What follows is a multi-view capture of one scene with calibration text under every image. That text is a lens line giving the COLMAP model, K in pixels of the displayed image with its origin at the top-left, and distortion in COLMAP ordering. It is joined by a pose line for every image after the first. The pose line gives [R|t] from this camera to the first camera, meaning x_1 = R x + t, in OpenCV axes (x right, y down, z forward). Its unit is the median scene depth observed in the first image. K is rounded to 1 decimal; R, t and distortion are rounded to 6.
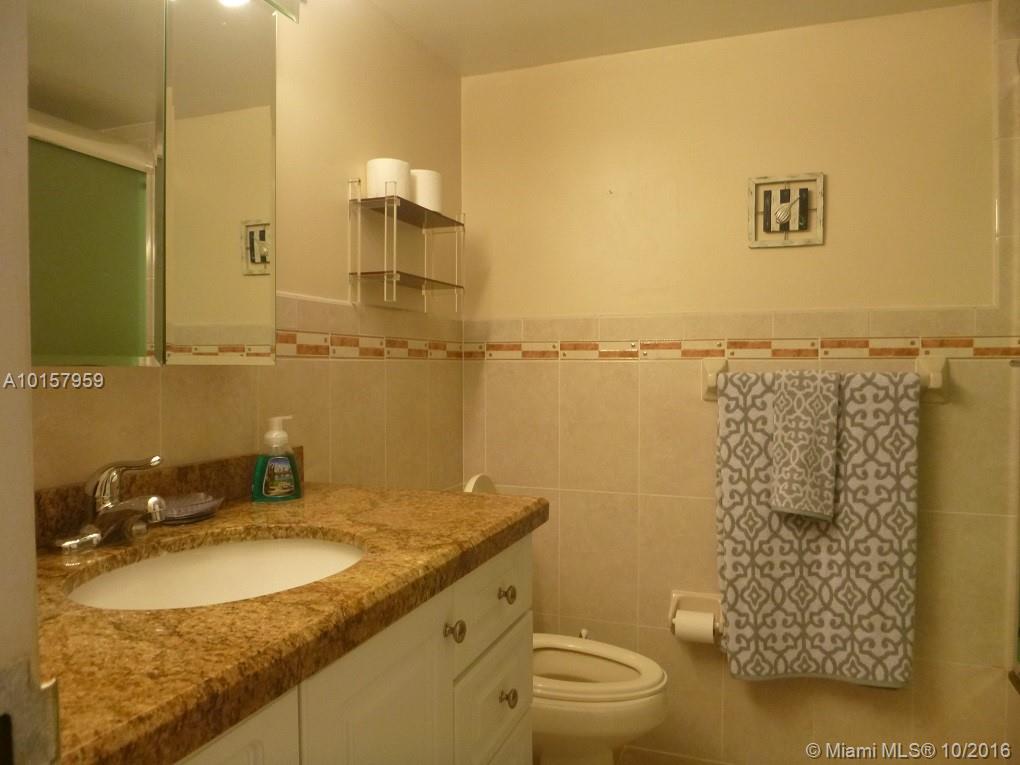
lens RADIAL K [[737.0, 0, 511.4], [0, 737.0, 382.7], [0, 0, 1]] dist [-0.043919, 0.005231]
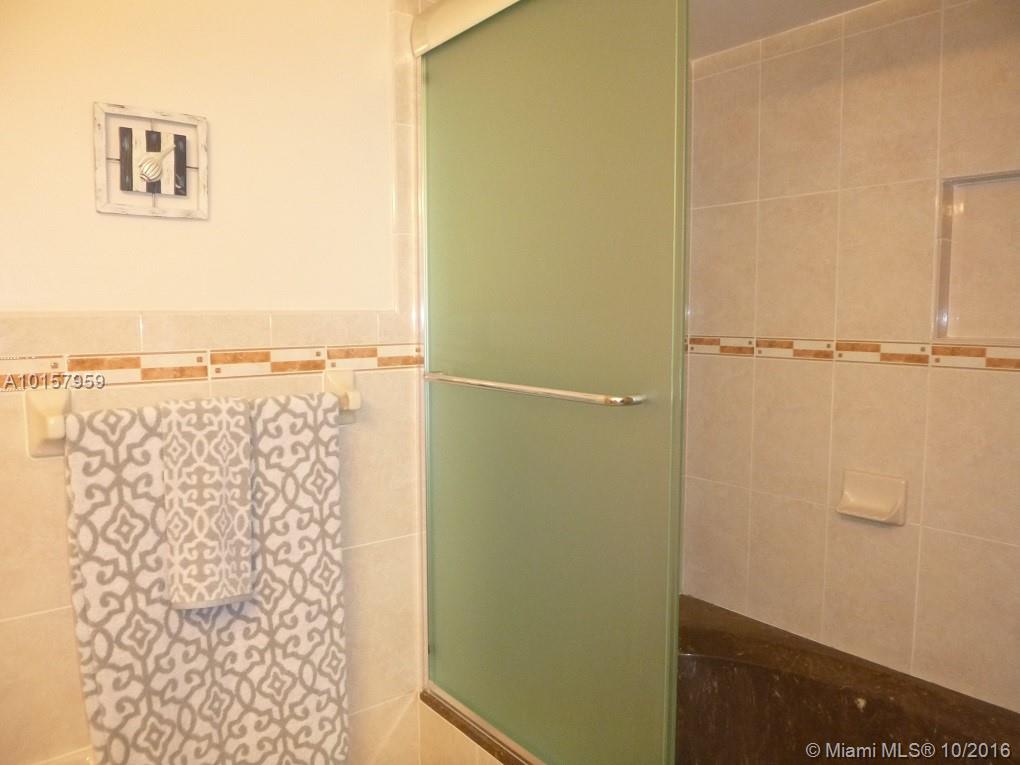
lens RADIAL K [[737.0, 0, 511.6], [0, 737.0, 380.0], [0, 0, 1]] dist [-0.043919, 0.005231]
pose [[0.513963, -0.077056, 0.854345, -0.044573], [0.027096, 0.996919, 0.073614, -0.079720], [-0.857384, -0.014686, 0.514467, 0.384808]]
